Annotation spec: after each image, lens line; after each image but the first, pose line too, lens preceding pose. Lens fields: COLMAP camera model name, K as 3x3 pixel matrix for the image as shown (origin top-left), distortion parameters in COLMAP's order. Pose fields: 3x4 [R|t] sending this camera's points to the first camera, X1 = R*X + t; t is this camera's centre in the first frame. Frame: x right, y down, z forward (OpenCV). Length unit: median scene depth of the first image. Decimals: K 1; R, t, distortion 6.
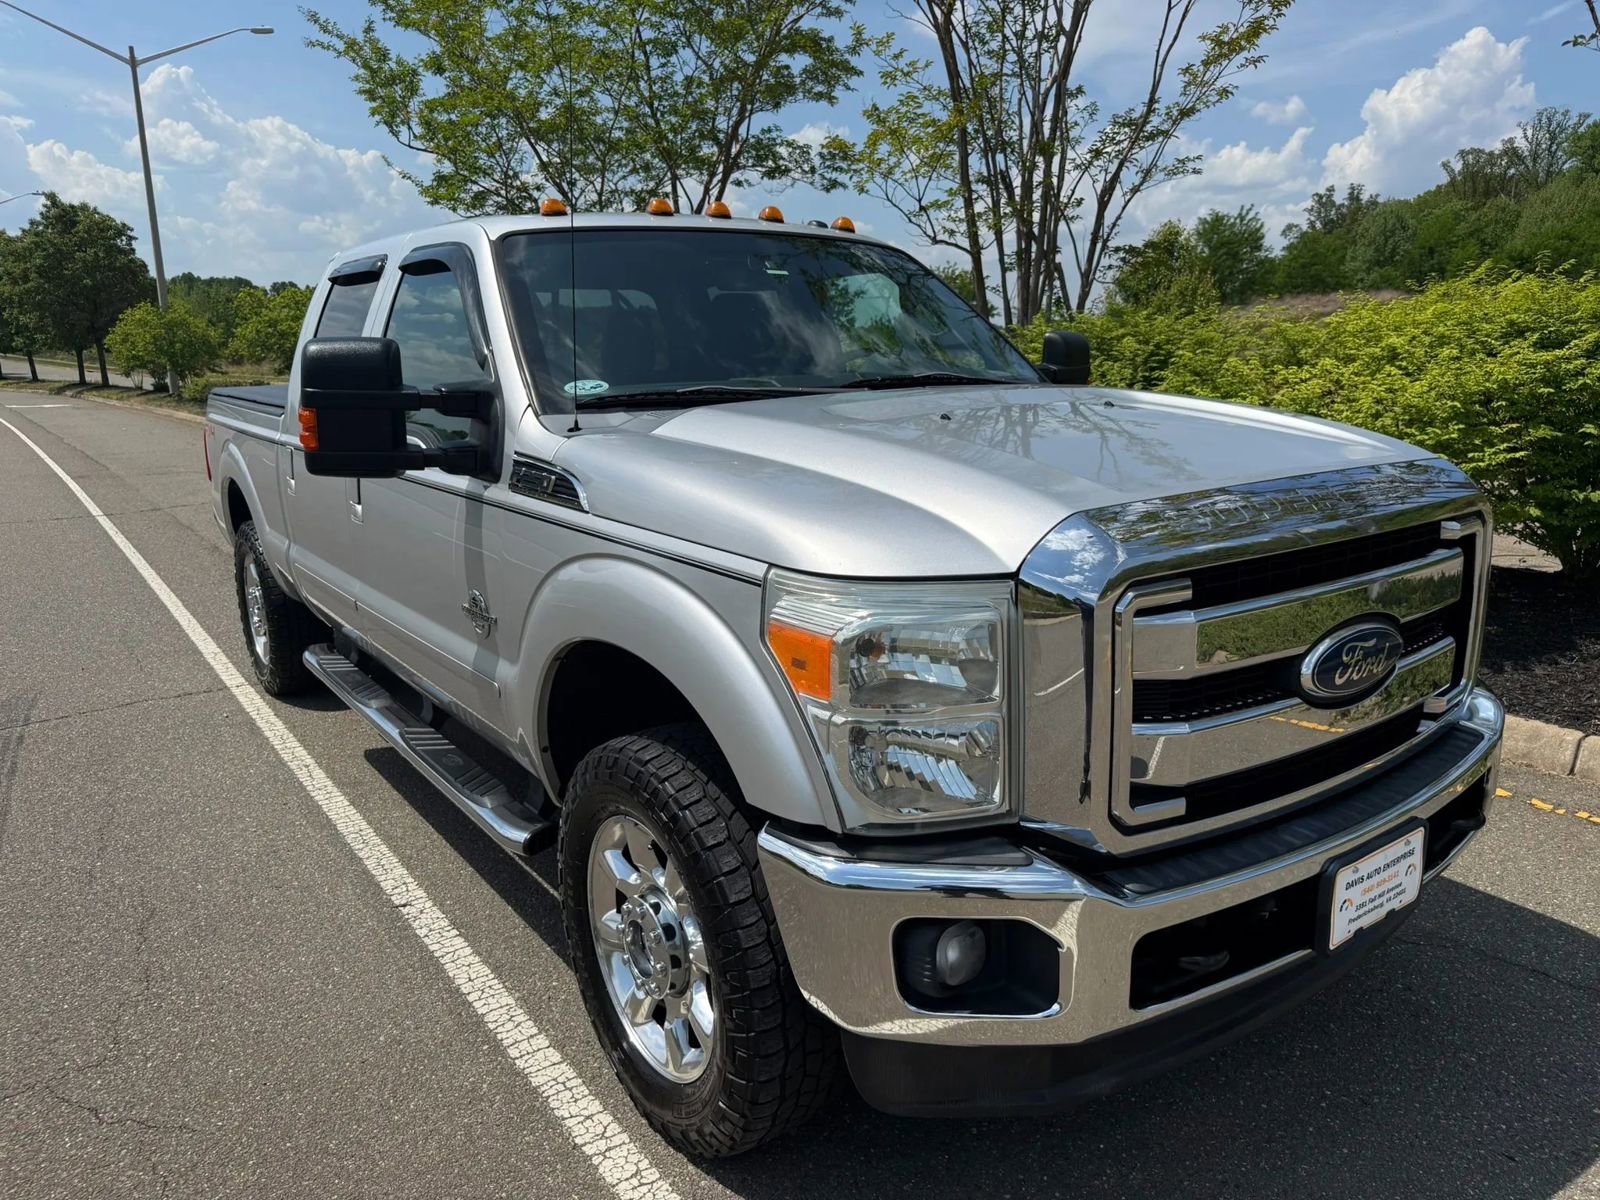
lens RADIAL K [[1150.3, 0, 800.0], [0, 1150.3, 600.0], [0, 0, 1]] dist [-0.002028, -0.007743]
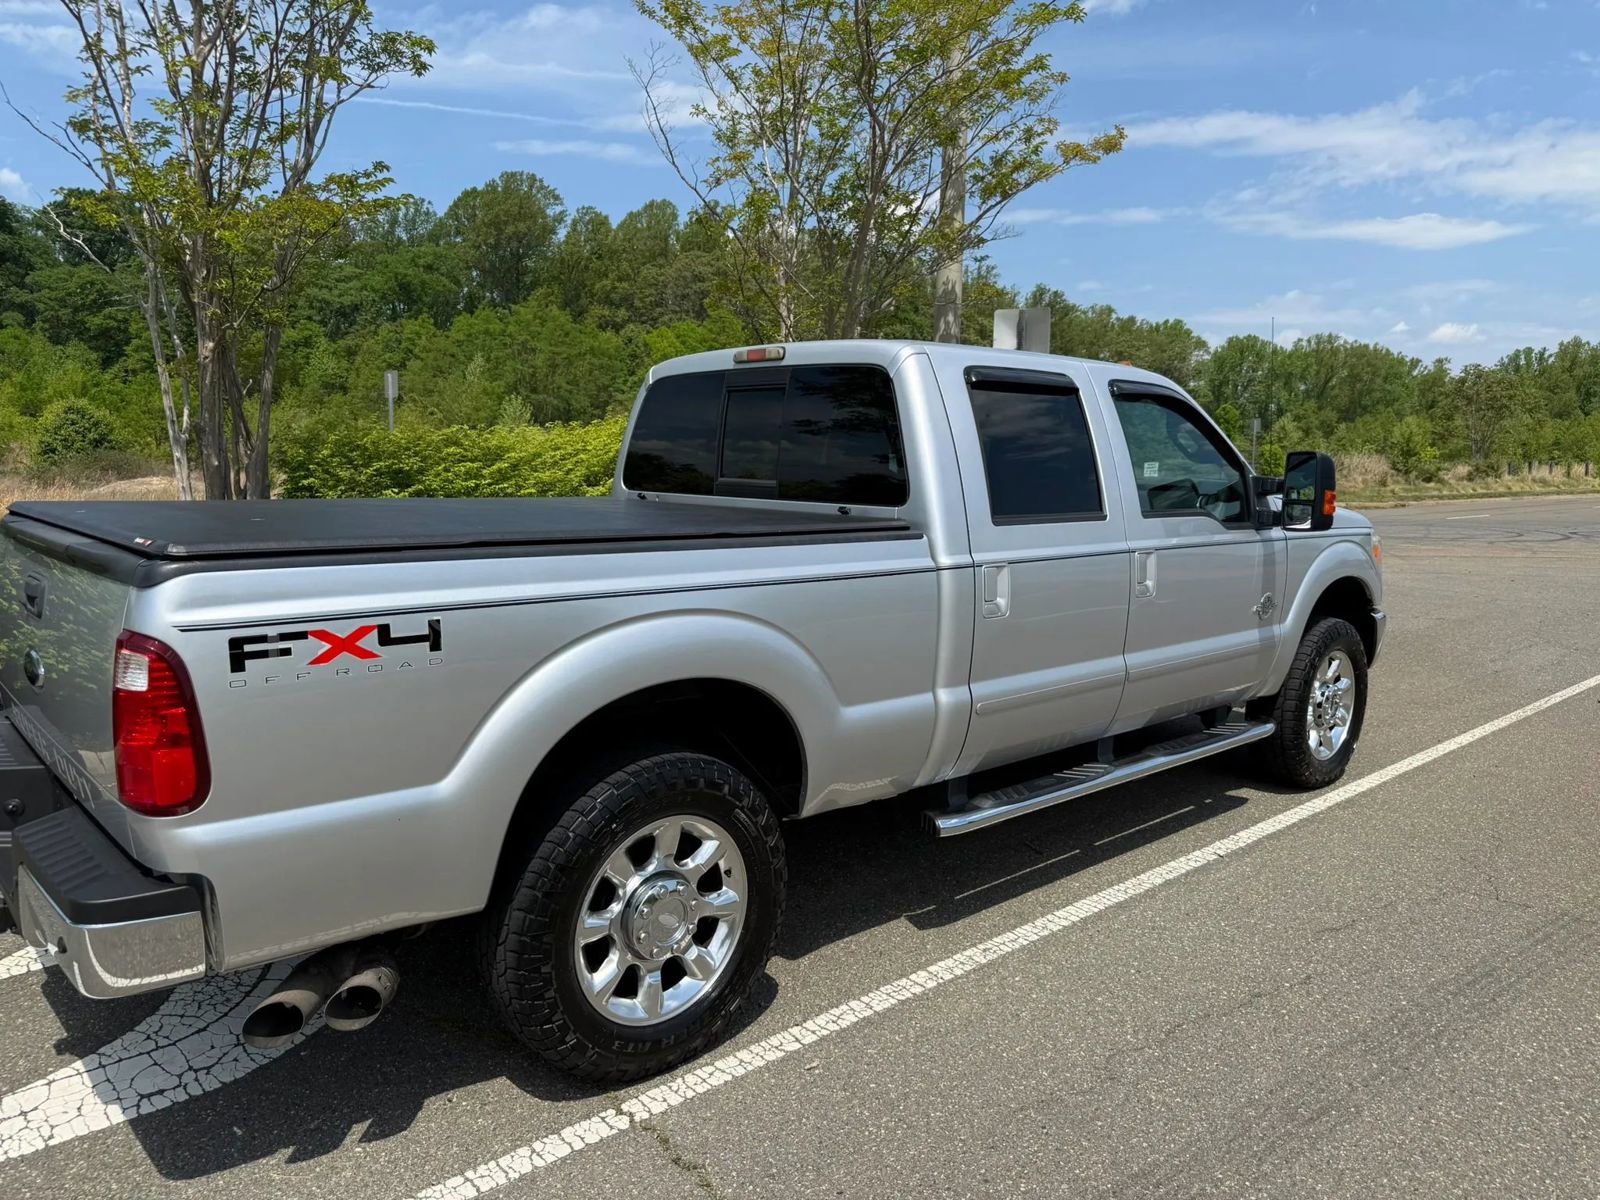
lens RADIAL K [[1129.6, 0, 806.5], [0, 1129.6, 602.1], [0, 0, 1]] dist [0.038079, -0.045870]
pose [[-0.121561, -0.114685, 0.985936, -1.338368], [0.204602, 0.969076, 0.137950, -0.266918], [-0.971268, 0.218494, -0.094337, 1.292086]]
